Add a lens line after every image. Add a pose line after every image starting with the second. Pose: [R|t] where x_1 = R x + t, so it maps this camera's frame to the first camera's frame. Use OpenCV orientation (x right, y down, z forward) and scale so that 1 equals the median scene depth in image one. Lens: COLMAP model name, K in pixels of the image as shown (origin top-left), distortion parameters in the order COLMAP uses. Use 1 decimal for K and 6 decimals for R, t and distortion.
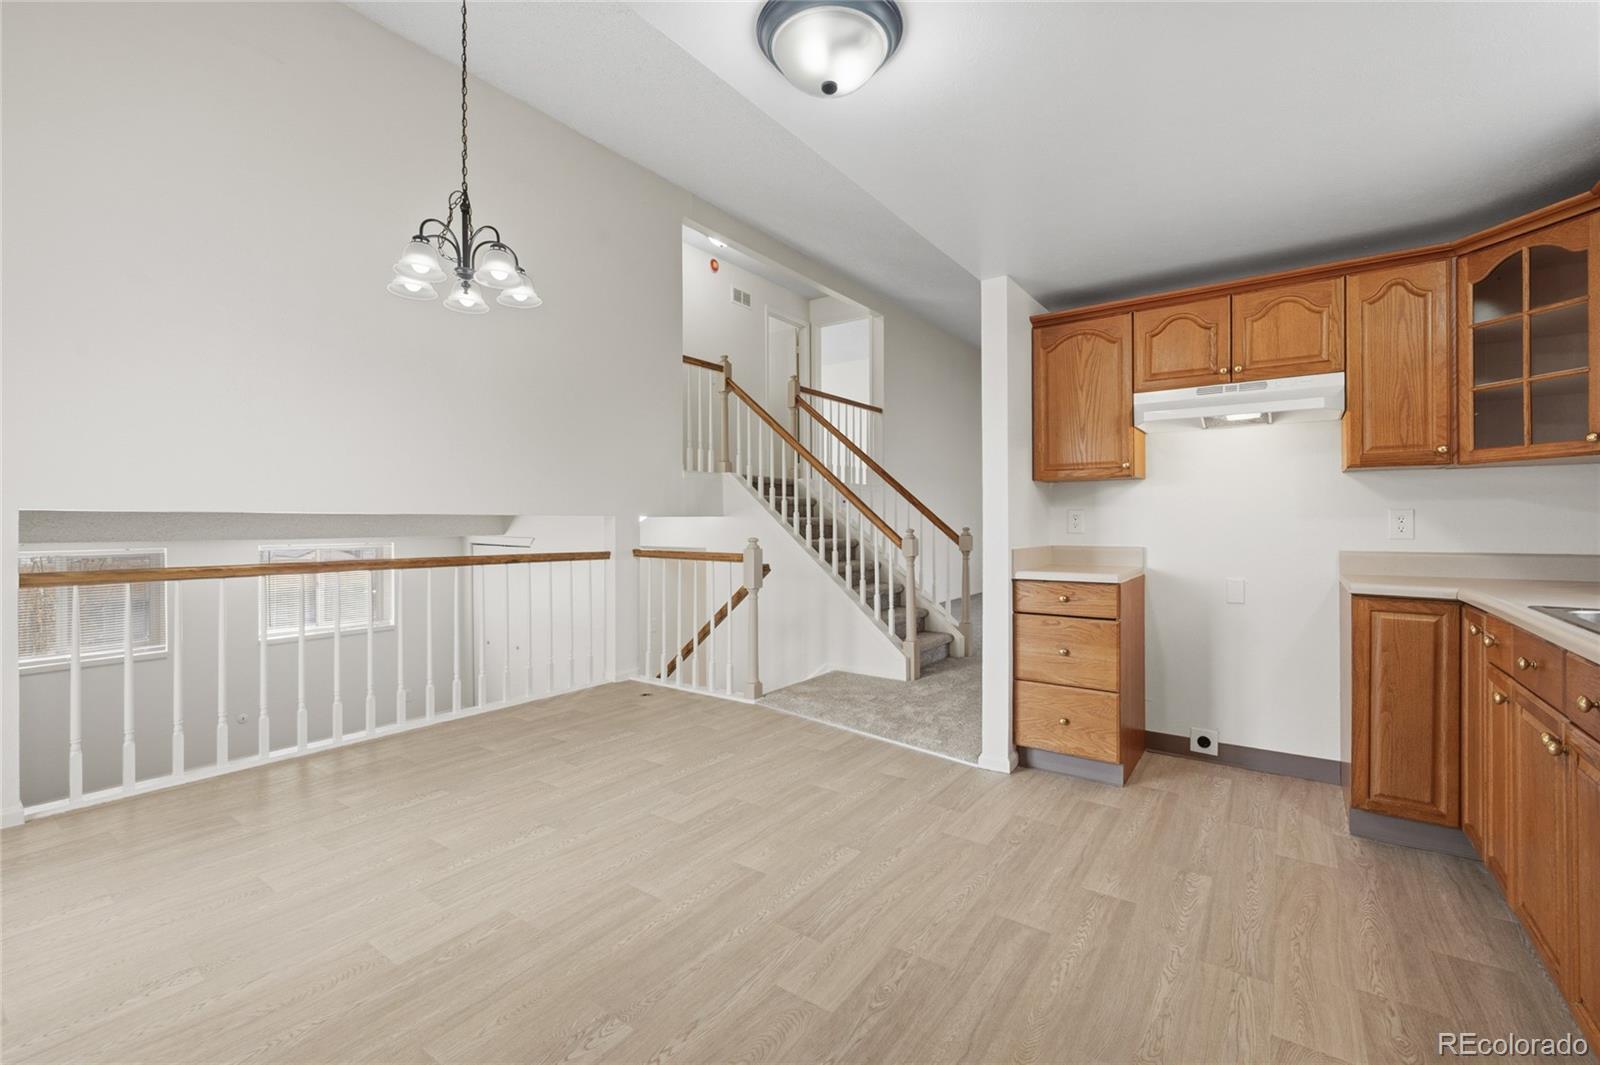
lens RADIAL K [[687.7, 0, 807.0], [0, 687.7, 520.1], [0, 0, 1]] dist [0.004040, 0.000960]
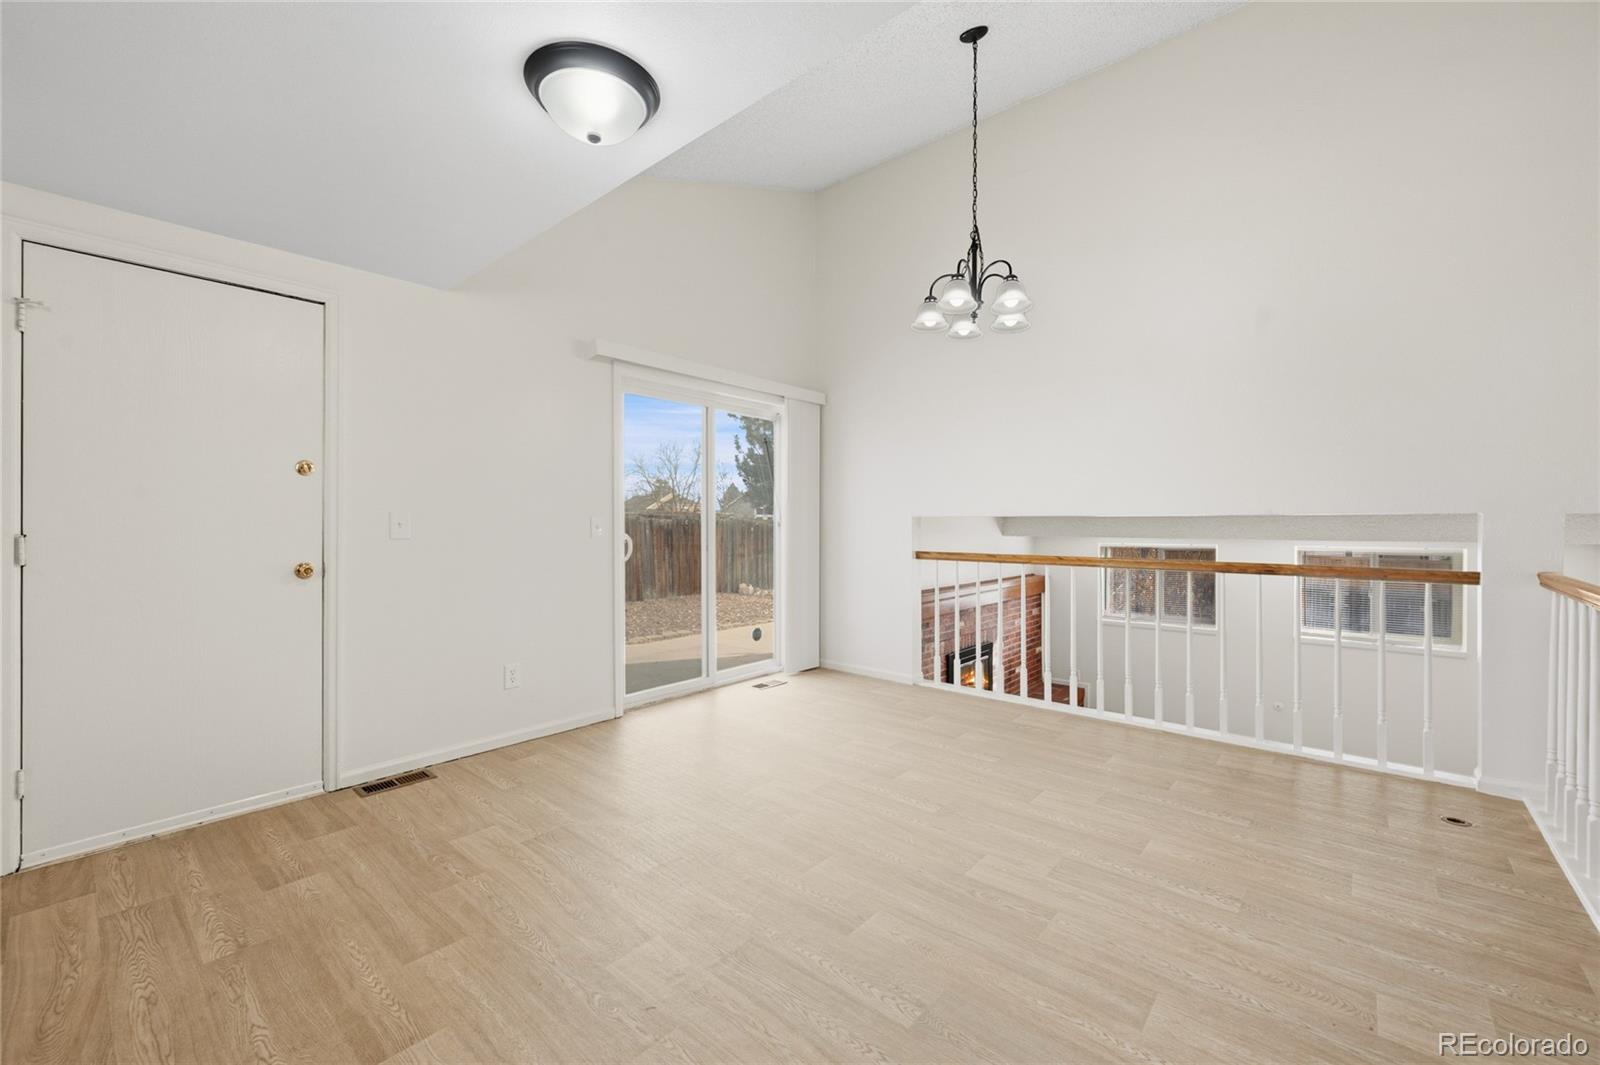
lens RADIAL K [[643.9, 0, 804.6], [0, 643.9, 546.2], [0, 0, 1]] dist [-0.003442, 0.000092]
pose [[-0.098975, 0.033861, -0.994514, 0.512158], [0.001317, 0.999424, 0.033897, 0.003515], [0.995089, 0.002045, -0.098963, 0.728695]]
